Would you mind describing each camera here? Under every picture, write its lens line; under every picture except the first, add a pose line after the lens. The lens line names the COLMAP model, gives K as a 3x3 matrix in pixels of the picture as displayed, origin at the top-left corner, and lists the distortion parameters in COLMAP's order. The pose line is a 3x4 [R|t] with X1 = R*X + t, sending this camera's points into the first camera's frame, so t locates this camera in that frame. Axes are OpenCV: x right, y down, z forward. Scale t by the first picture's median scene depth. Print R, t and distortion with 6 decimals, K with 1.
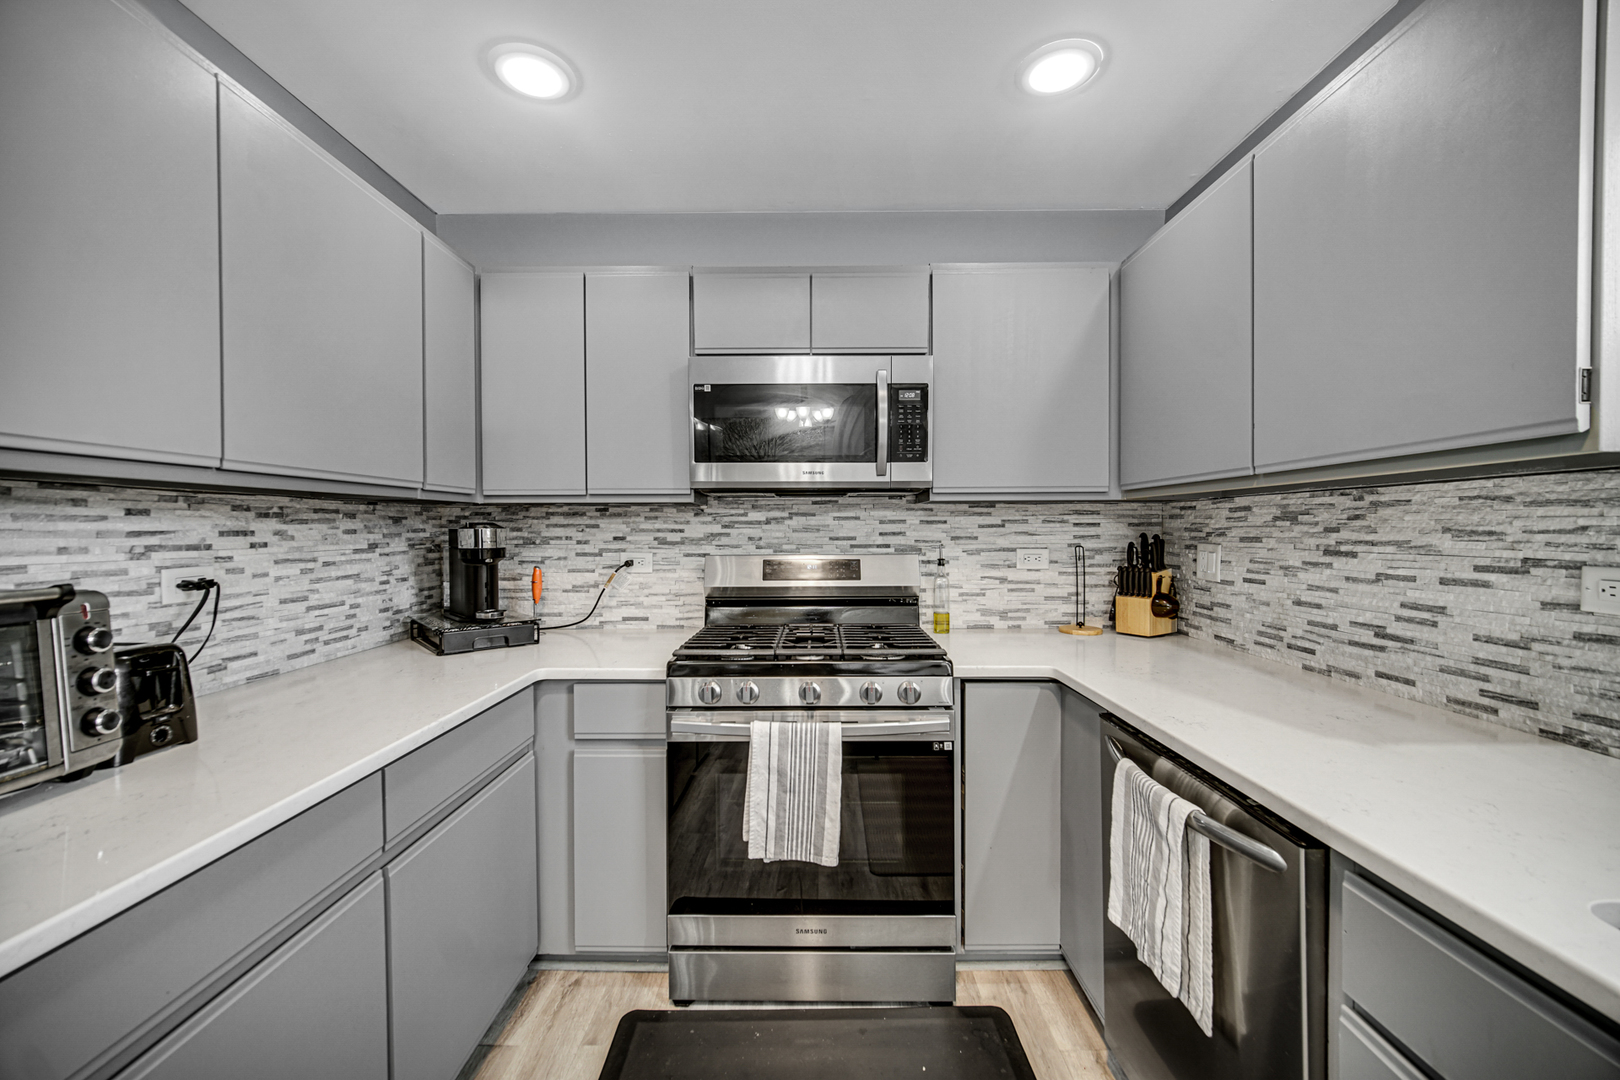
lens RADIAL K [[643.6, 0, 801.0], [0, 643.6, 536.2], [0, 0, 1]] dist [-0.003238, 0.001695]
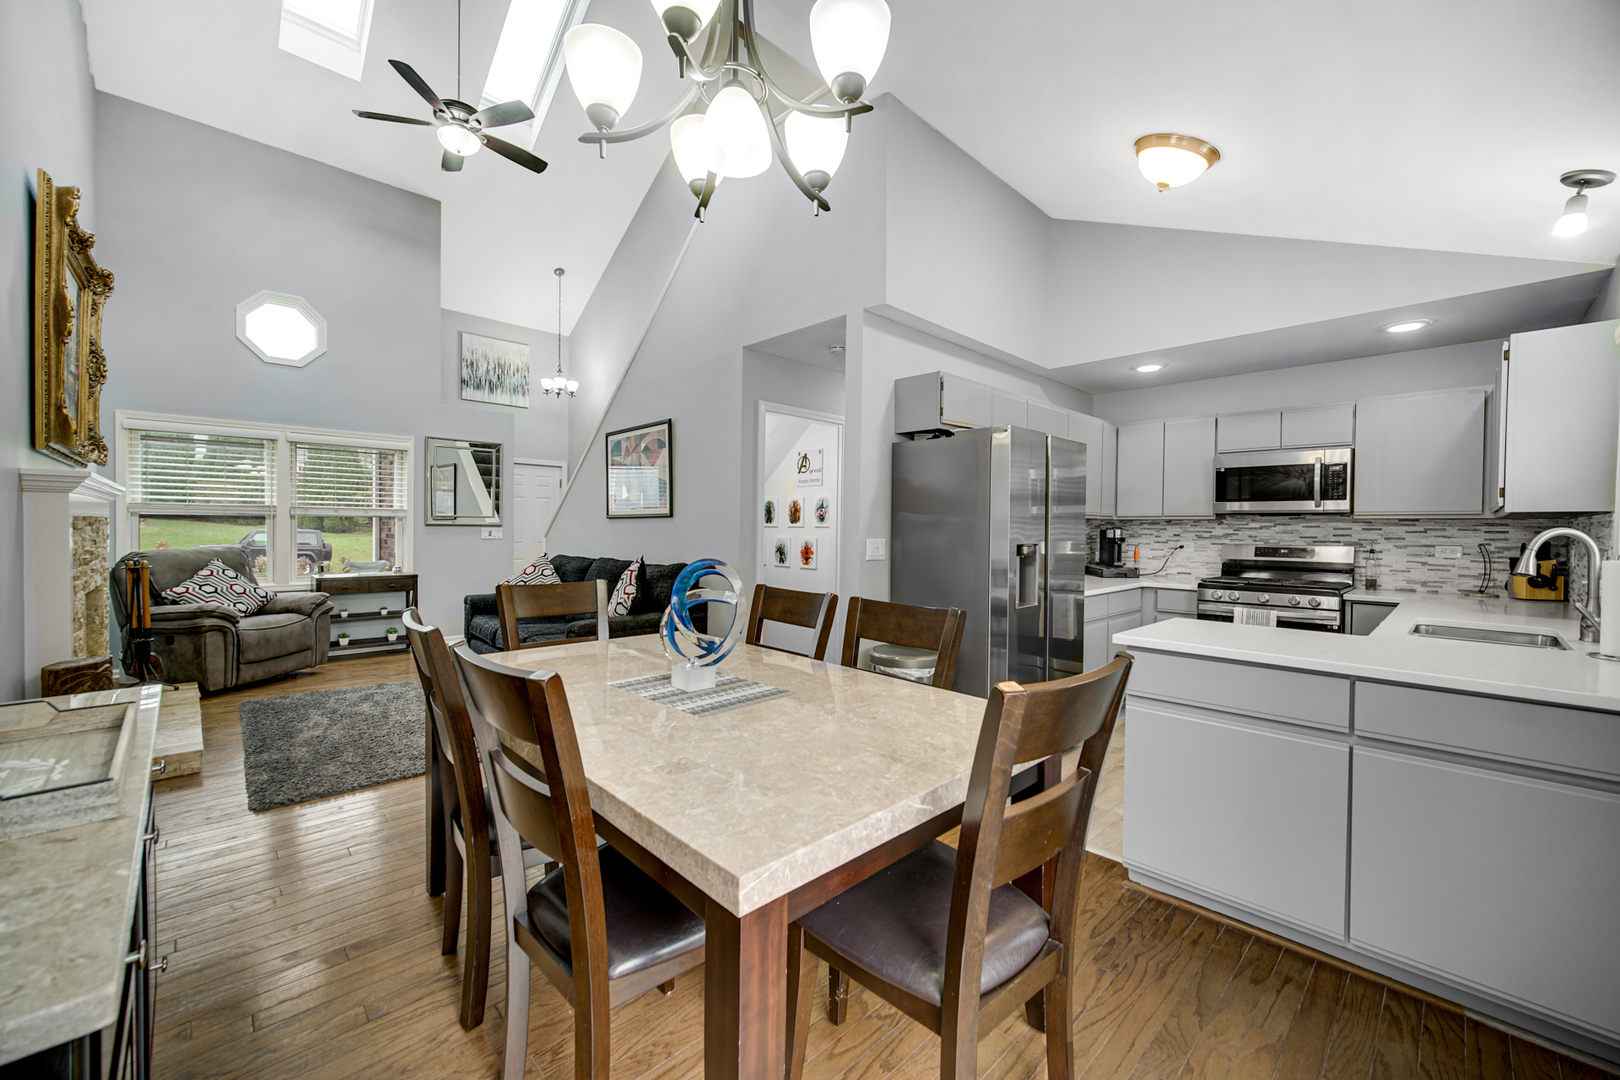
lens RADIAL K [[643.6, 0, 811.0], [0, 643.6, 542.0], [0, 0, 1]] dist [-0.003238, 0.001695]
pose [[0.711366, 0.026242, -0.702331, 0.468542], [-0.020698, 0.999651, 0.016386, 0.021658], [0.702516, 0.002881, 0.711662, -1.818842]]
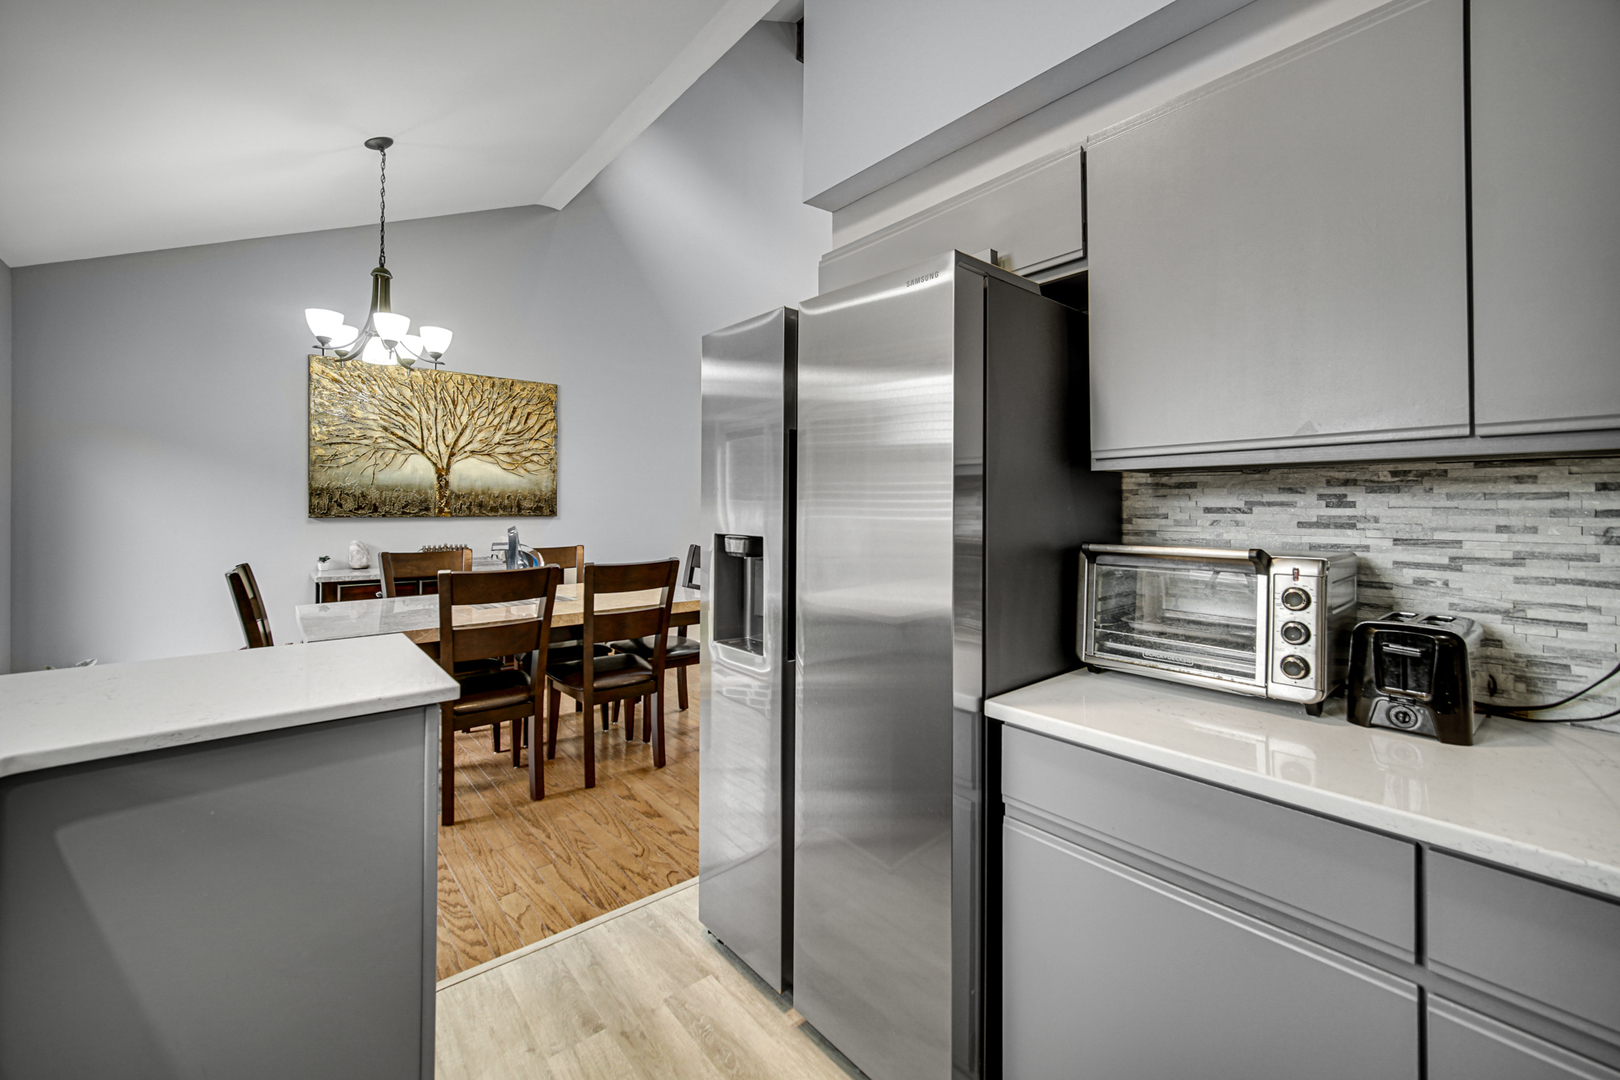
lens RADIAL K [[643.6, 0, 802.1], [0, 643.6, 501.6], [0, 0, 1]] dist [-0.003238, 0.001695]
pose [[-0.751700, -0.002128, -0.659502, 0.213392], [-0.005057, 0.999984, 0.002537, -0.011256], [0.659486, 0.005242, -0.751699, 0.698364]]
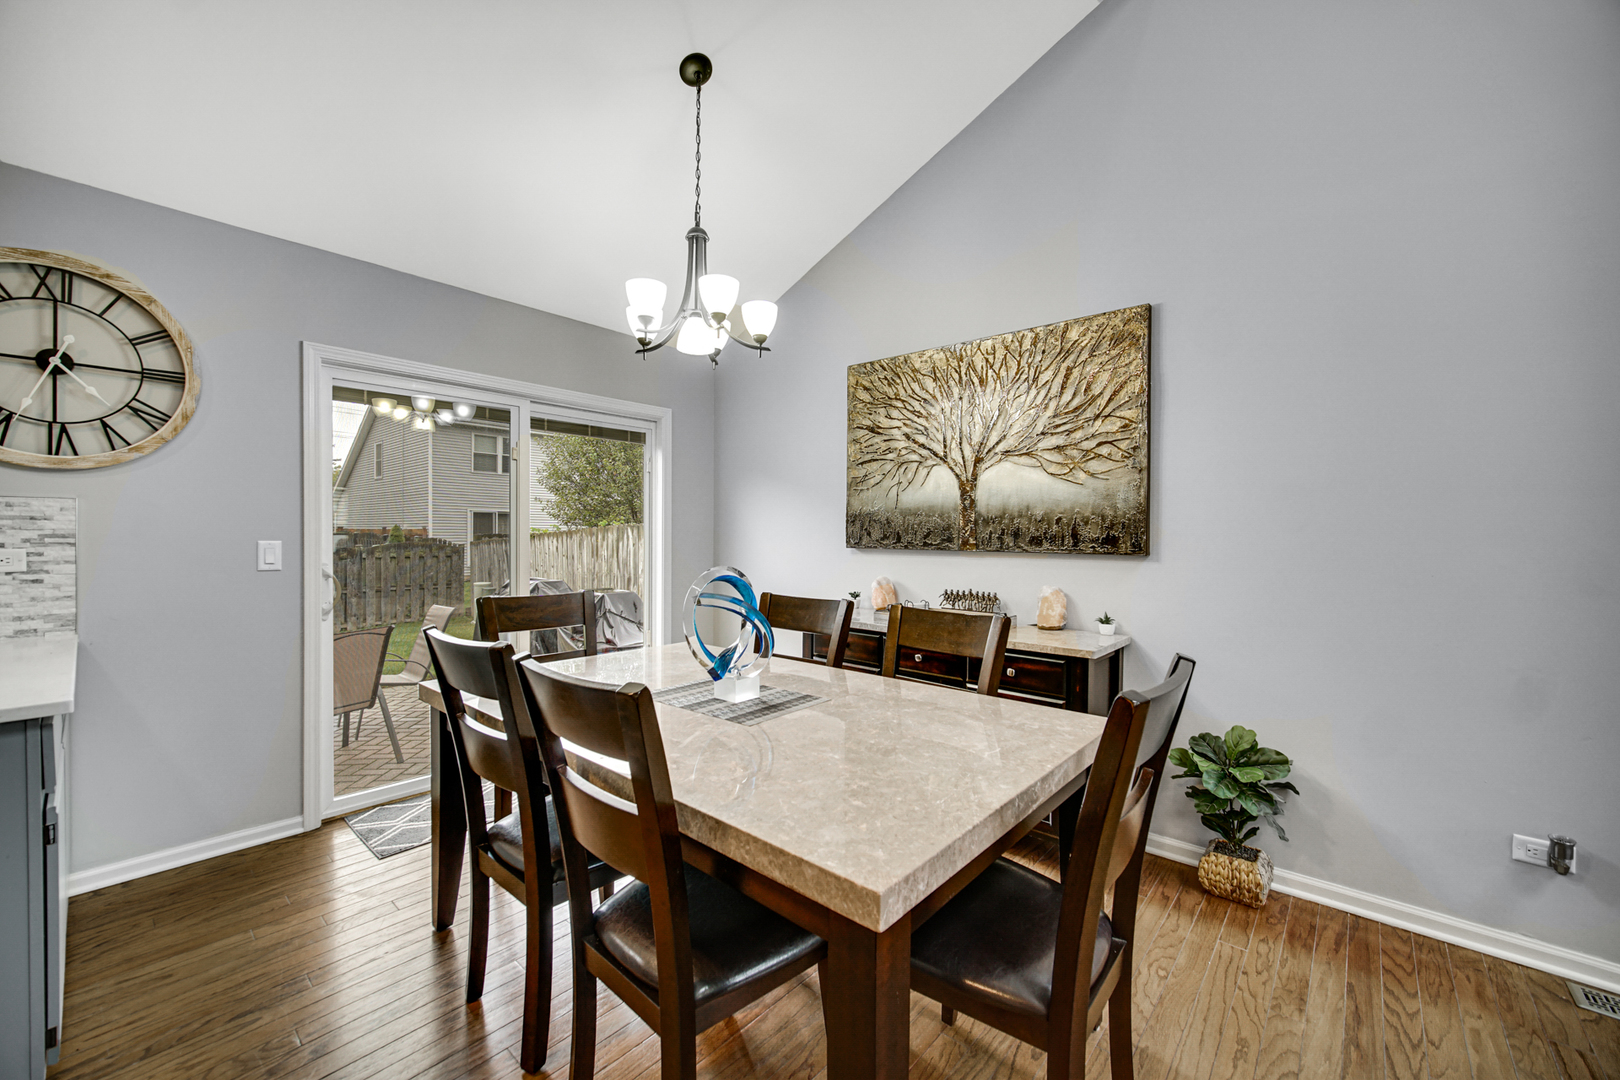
lens RADIAL K [[643.6, 0, 822.6], [0, 643.6, 539.8], [0, 0, 1]] dist [-0.003238, 0.001695]
pose [[-0.768900, -0.005870, 0.639342, -1.173978], [0.000241, 0.999955, 0.009470, 0.014656], [-0.639369, 0.007436, -0.768864, -0.488491]]
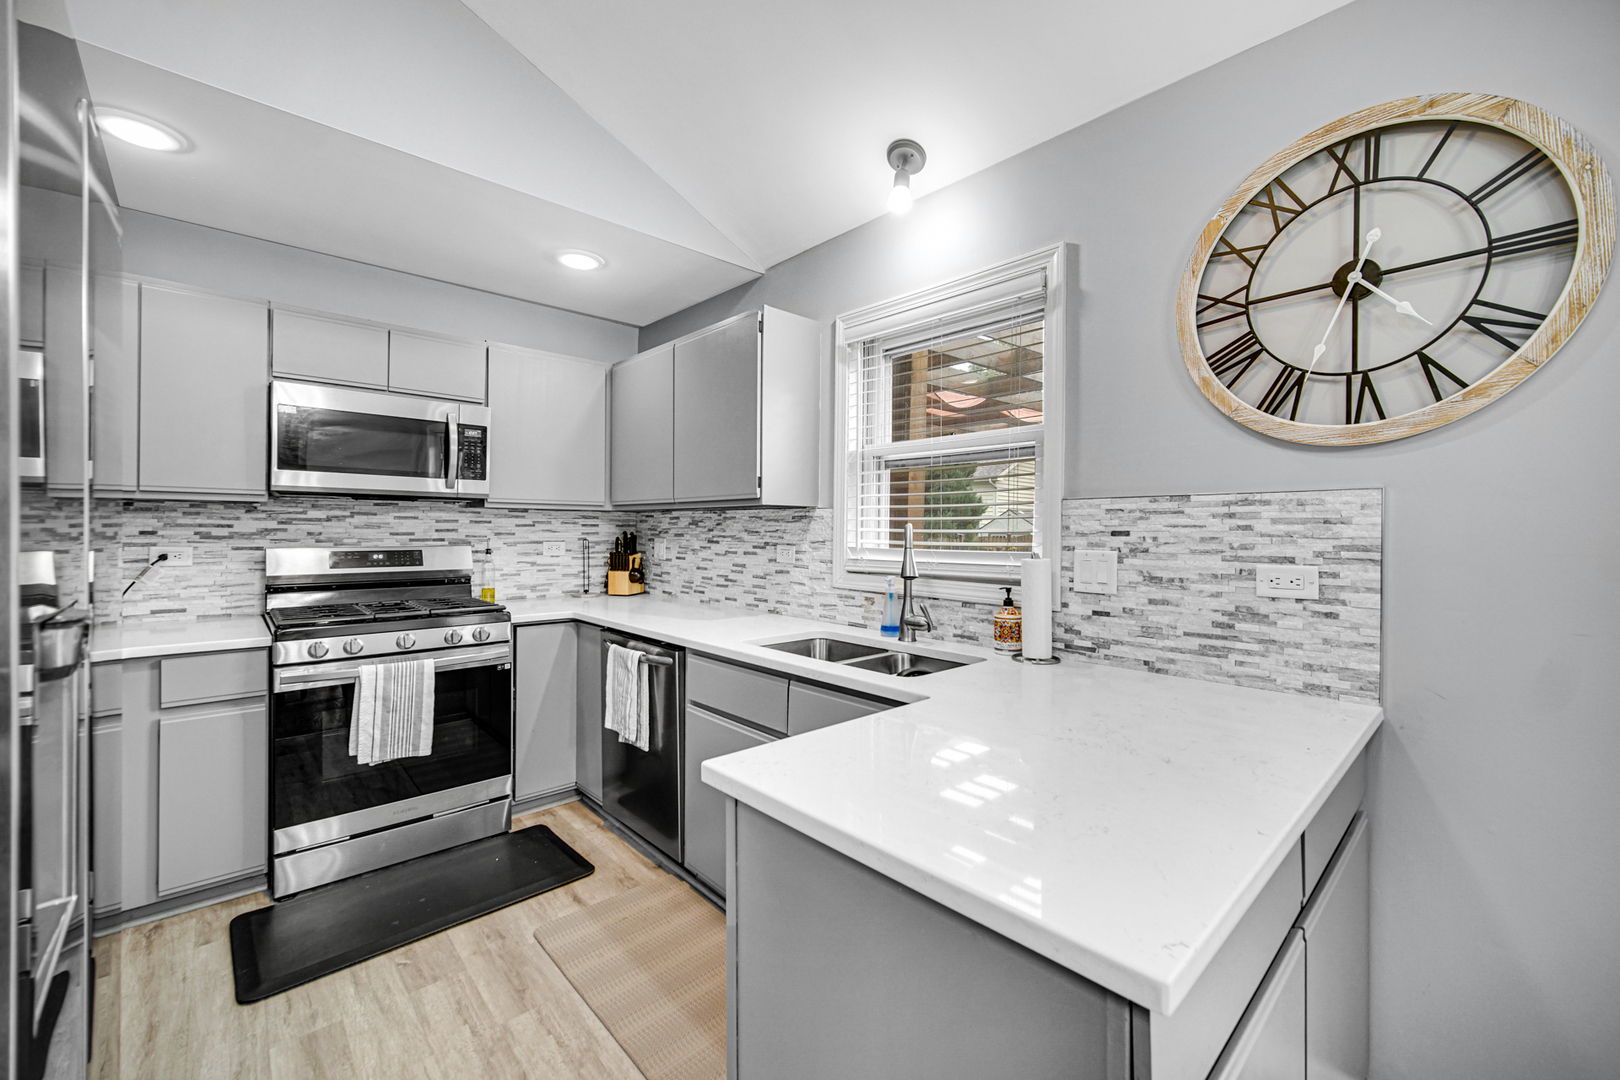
lens RADIAL K [[643.6, 0, 813.2], [0, 643.6, 531.7], [0, 0, 1]] dist [-0.003238, 0.001695]
pose [[0.719521, 0.006696, 0.694438, -0.304082], [-0.003471, 0.999976, -0.006045, 0.005533], [-0.694462, 0.001939, 0.719527, -0.601615]]
